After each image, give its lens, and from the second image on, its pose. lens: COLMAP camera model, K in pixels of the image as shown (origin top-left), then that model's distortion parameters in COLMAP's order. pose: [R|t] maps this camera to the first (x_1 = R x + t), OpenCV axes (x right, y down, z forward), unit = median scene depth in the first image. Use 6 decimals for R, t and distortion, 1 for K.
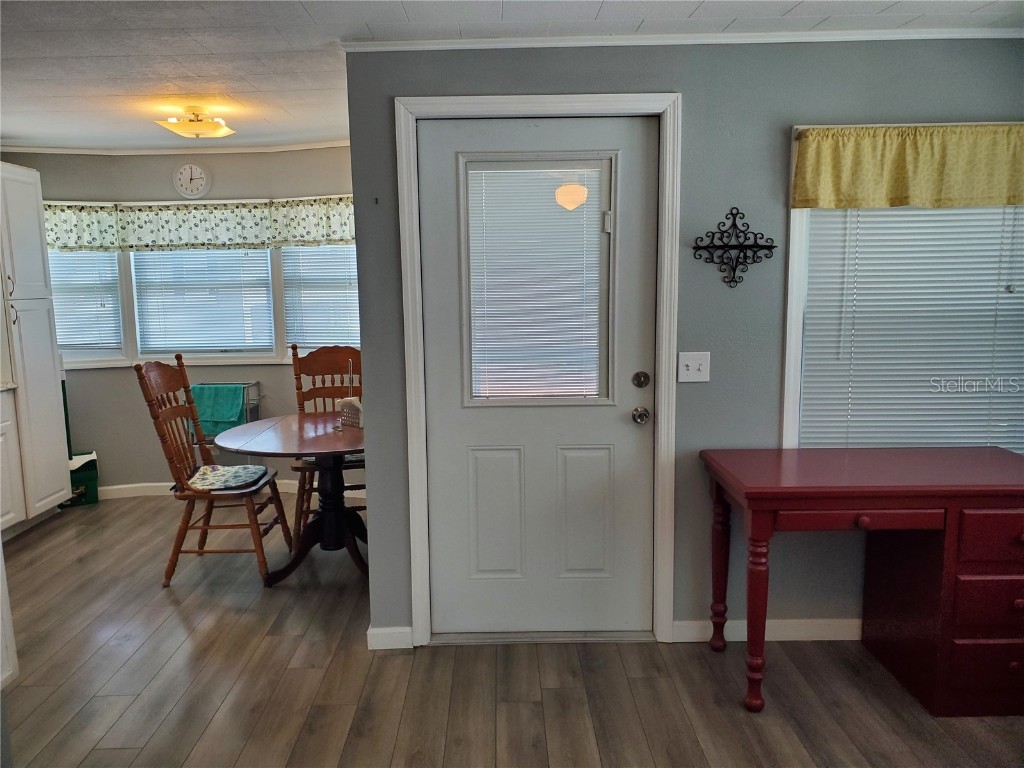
lens RADIAL K [[778.2, 0, 499.3], [0, 778.2, 387.5], [0, 0, 1]] dist [-0.001969, -0.003680]
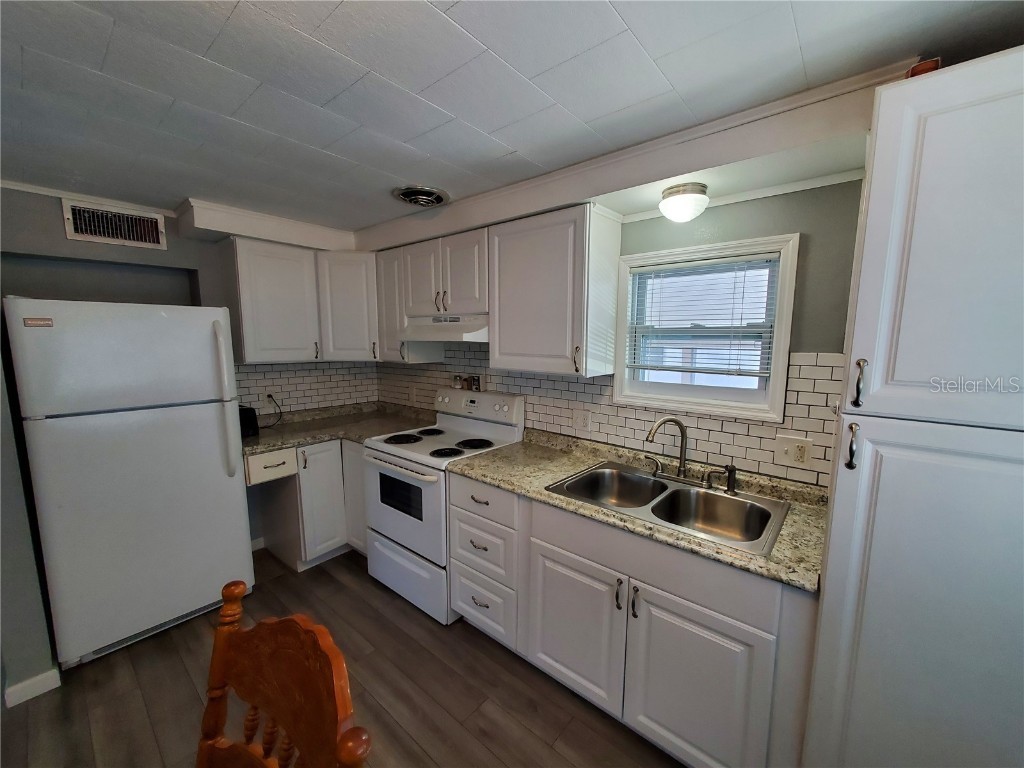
lens RADIAL K [[403.7, 0, 526.8], [0, 403.7, 389.1], [0, 0, 1]] dist [0.002118, 0.000158]
pose [[-0.636195, 0.106658, -0.764121, -0.293893], [-0.107783, 0.968400, 0.224910, -0.138205], [0.763963, 0.225445, -0.604595, 0.869769]]
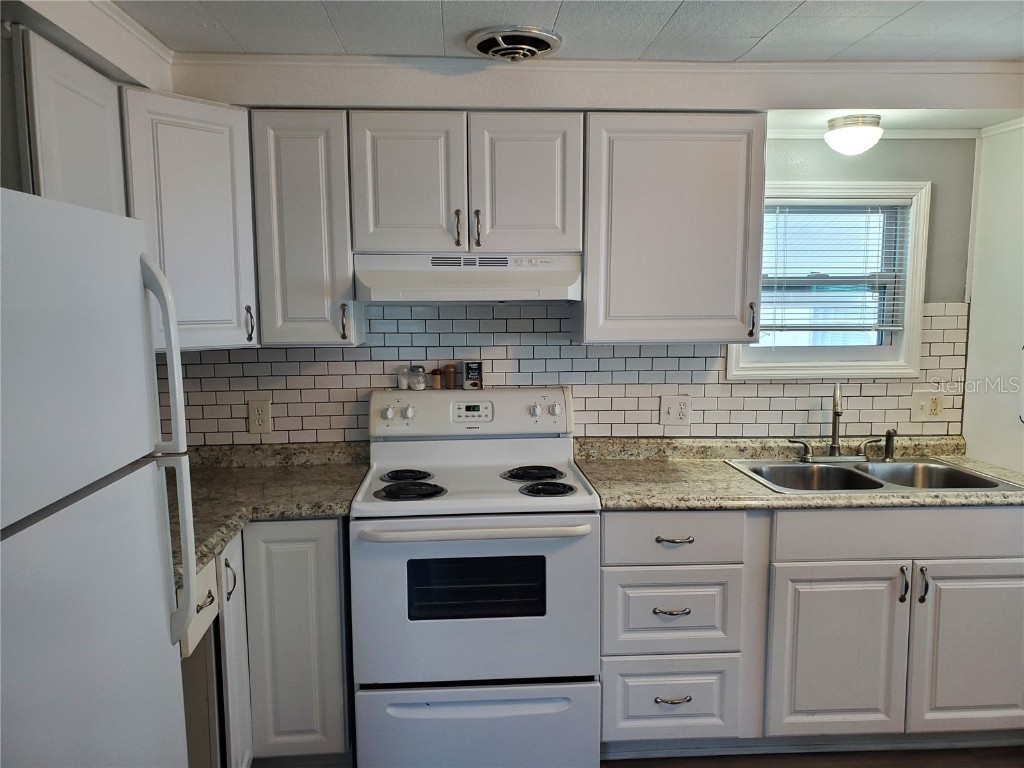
lens RADIAL K [[793.6, 0, 509.0], [0, 793.6, 392.7], [0, 0, 1]] dist [0.040635, -0.058777]
pose [[0.049560, 0.136410, -0.989412, -0.073467], [-0.136156, 0.982304, 0.128609, -0.084437], [0.989447, 0.128340, 0.067256, 0.478958]]
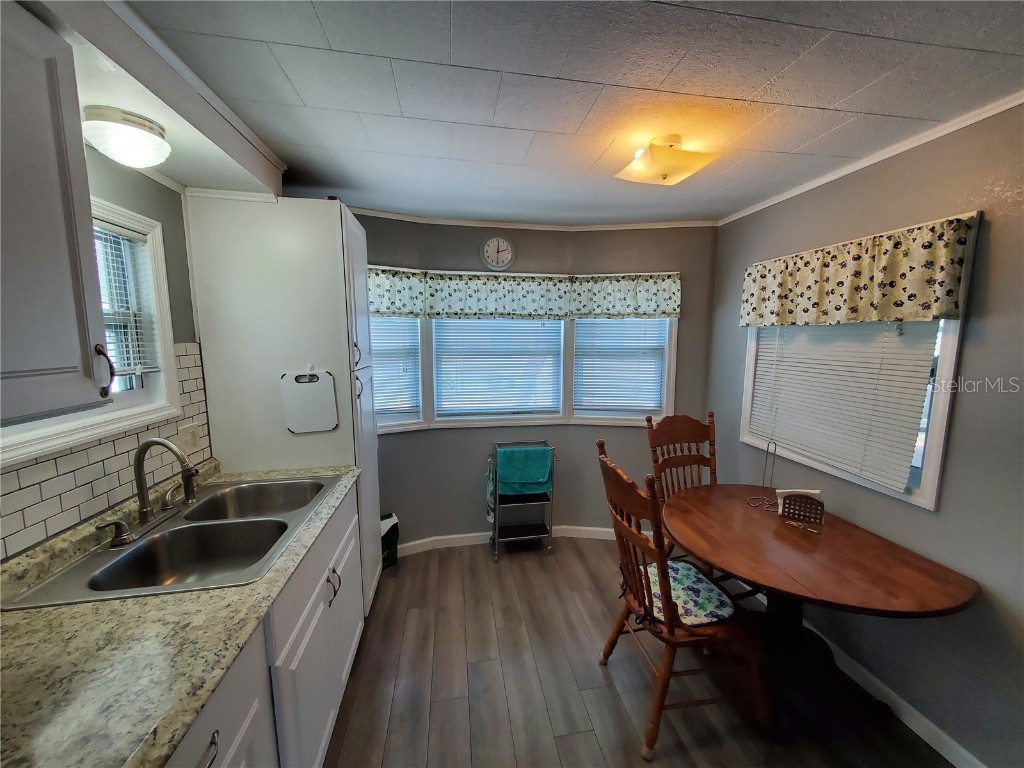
lens RADIAL K [[403.7, 0, 526.8], [0, 403.7, 389.1], [0, 0, 1]] dist [0.002118, 0.000158]
pose [[0.984004, -0.000668, 0.178143, -0.458284], [0.003333, 0.999887, -0.014663, -0.074773], [-0.178113, 0.015023, 0.983895, 0.462831]]
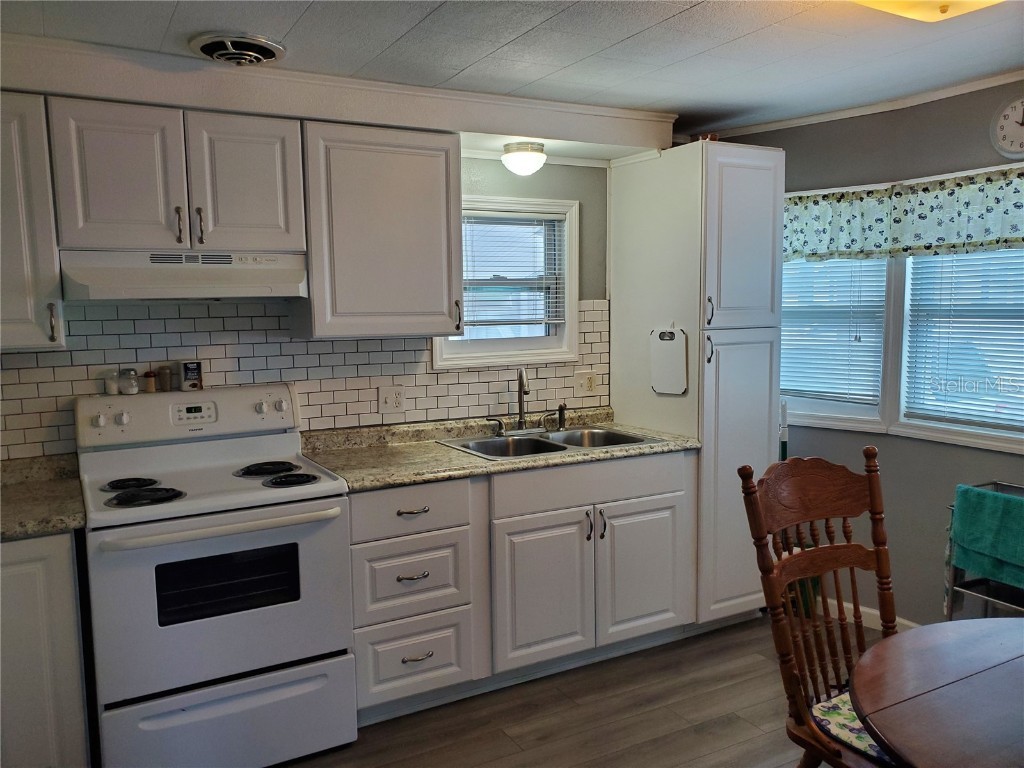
lens RADIAL K [[798.2, 0, 498.1], [0, 798.2, 386.5], [0, 0, 1]] dist [0.062526, -0.054475]
pose [[0.470948, 0.104347, -0.875968, -0.040488], [-0.116808, 0.991612, 0.055324, -0.068498], [0.874394, 0.076265, 0.479186, 0.404650]]
